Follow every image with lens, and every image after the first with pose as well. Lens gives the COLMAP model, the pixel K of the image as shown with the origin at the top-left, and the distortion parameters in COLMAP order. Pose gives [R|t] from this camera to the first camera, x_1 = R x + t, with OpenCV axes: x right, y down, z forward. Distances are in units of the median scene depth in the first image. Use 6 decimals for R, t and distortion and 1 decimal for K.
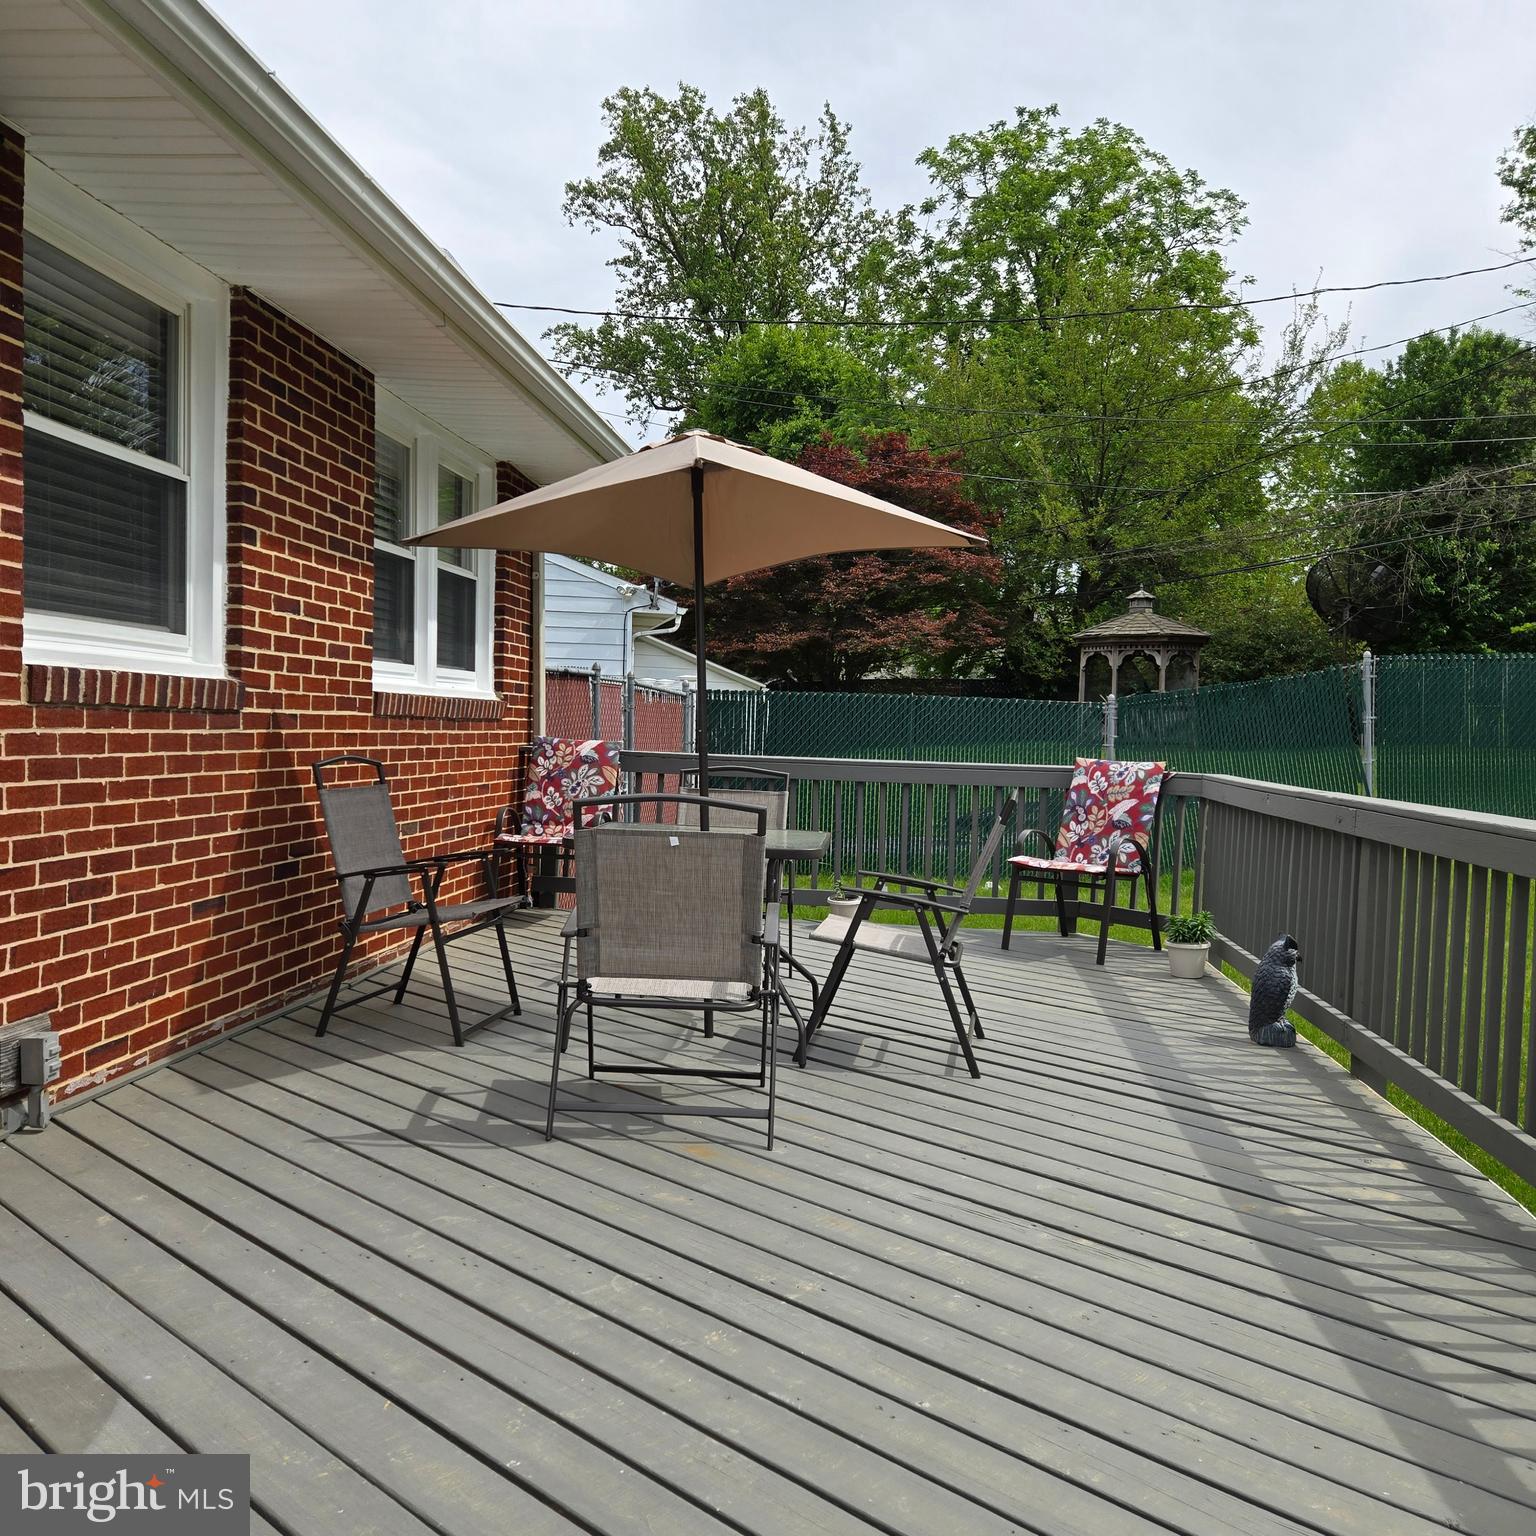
lens RADIAL K [[1403.9, 0, 758.1], [0, 1403.9, 777.7], [0, 0, 1]] dist [0.080662, -0.075393]
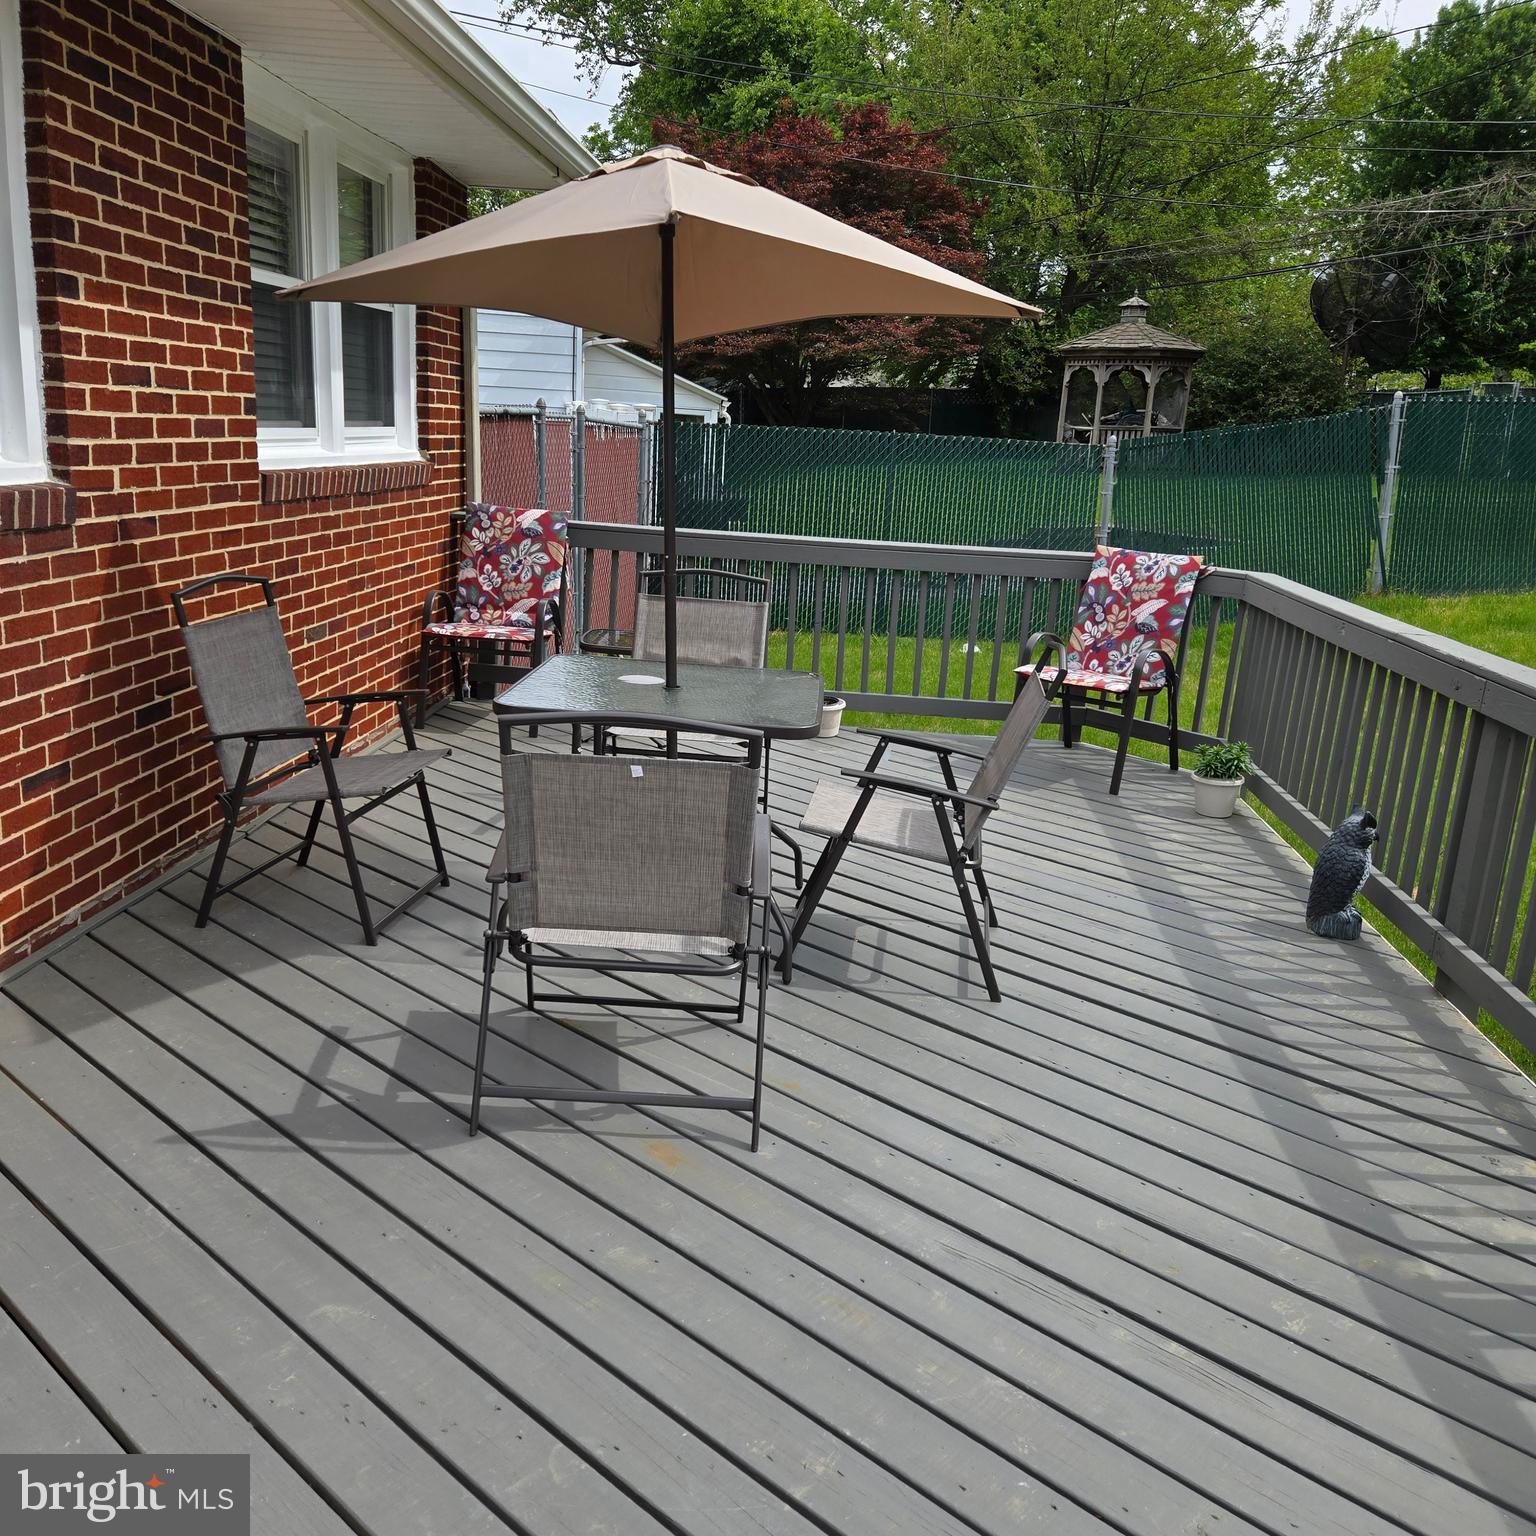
lens RADIAL K [[1403.9, 0, 734.3], [0, 1403.9, 768.4], [0, 0, 1]] dist [0.080662, -0.075393]
pose [[0.999653, 0.018285, 0.018950, -0.014468], [-0.021738, 0.979161, 0.201917, -0.070454], [-0.014863, -0.202259, 0.979219, 0.178762]]
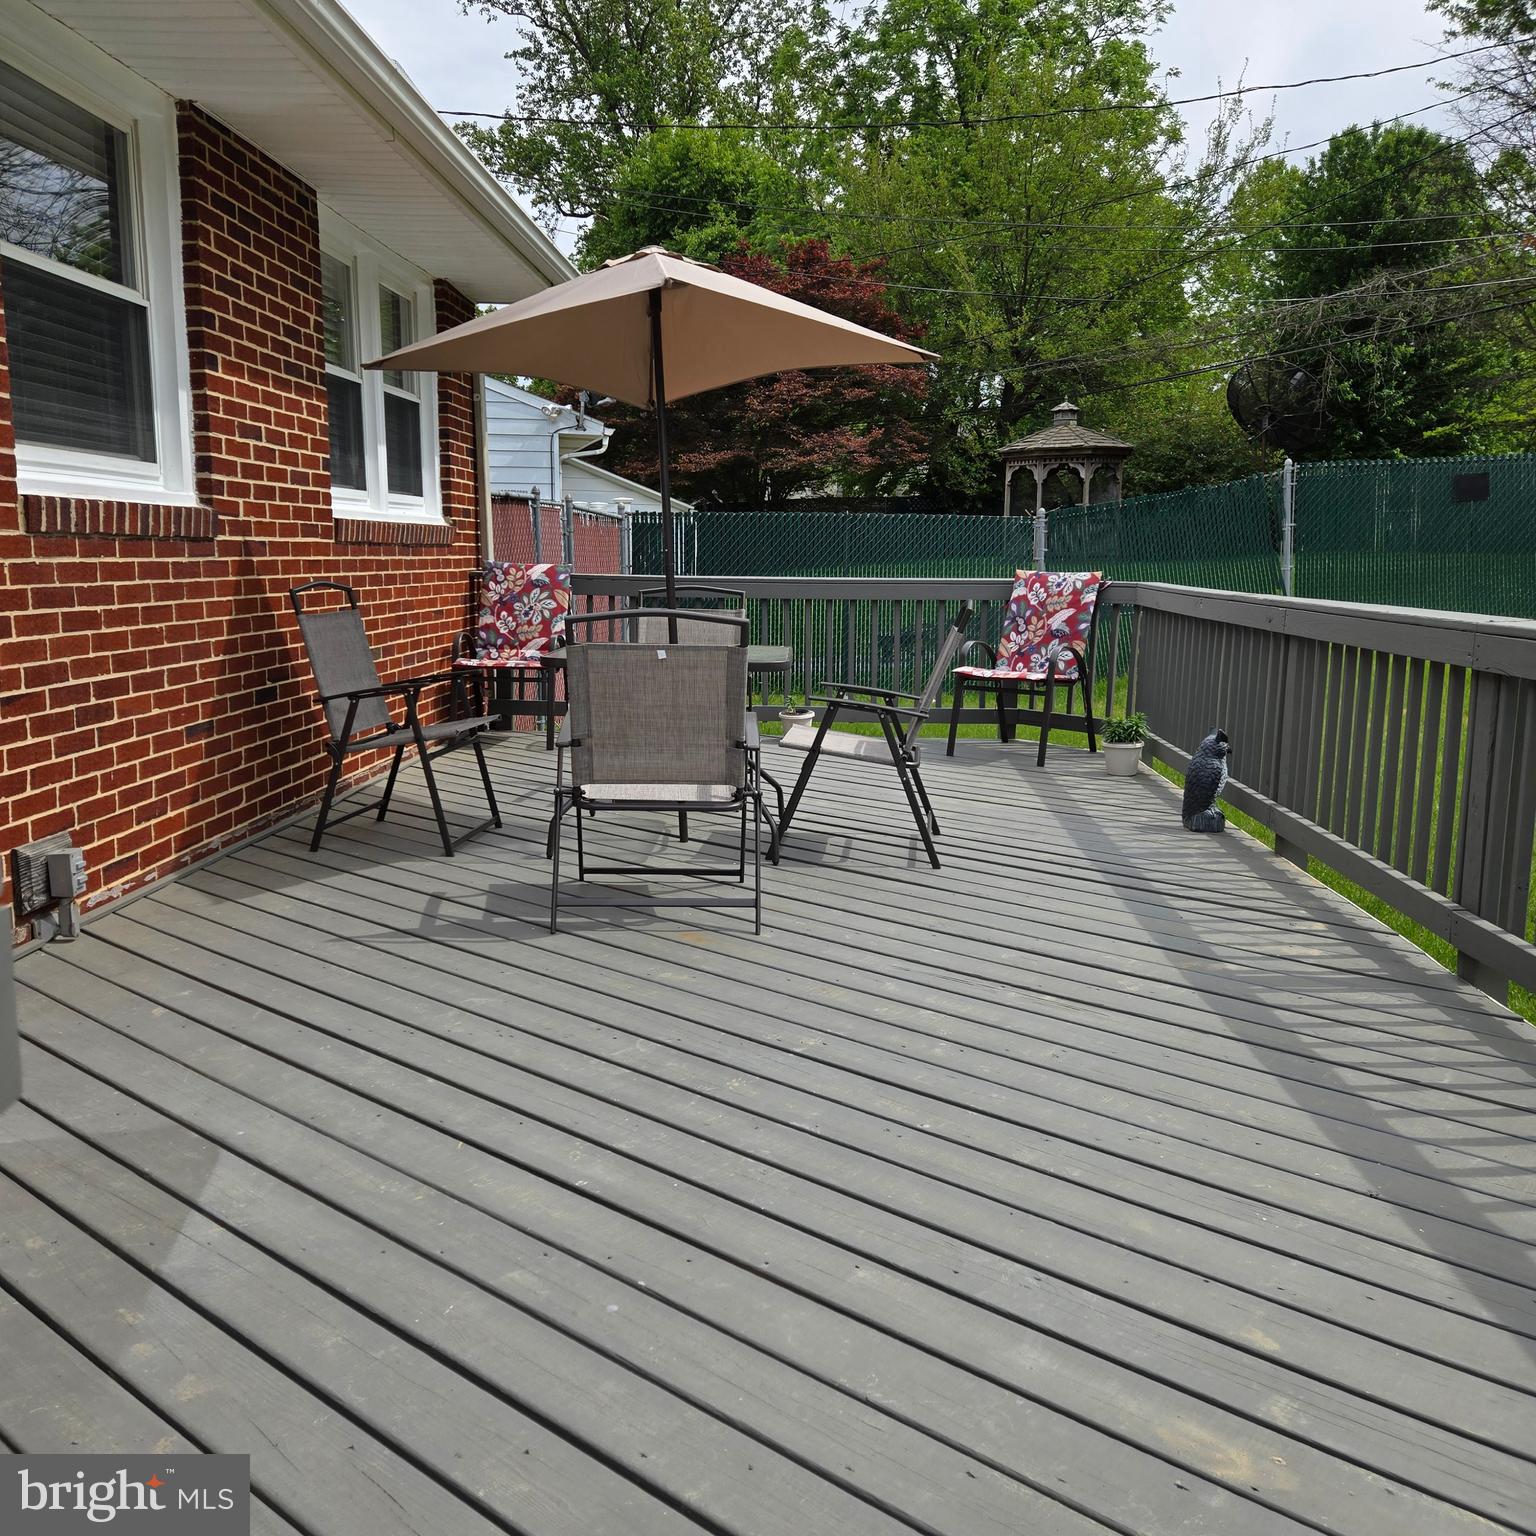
lens RADIAL K [[1403.9, 0, 755.8], [0, 1403.9, 757.3], [0, 0, 1]] dist [0.080662, -0.075393]
pose [[0.998288, -0.029803, 0.050332, -0.029115], [0.024084, 0.993570, 0.110625, 0.004644], [-0.053305, -0.109223, 0.992587, -0.042808]]
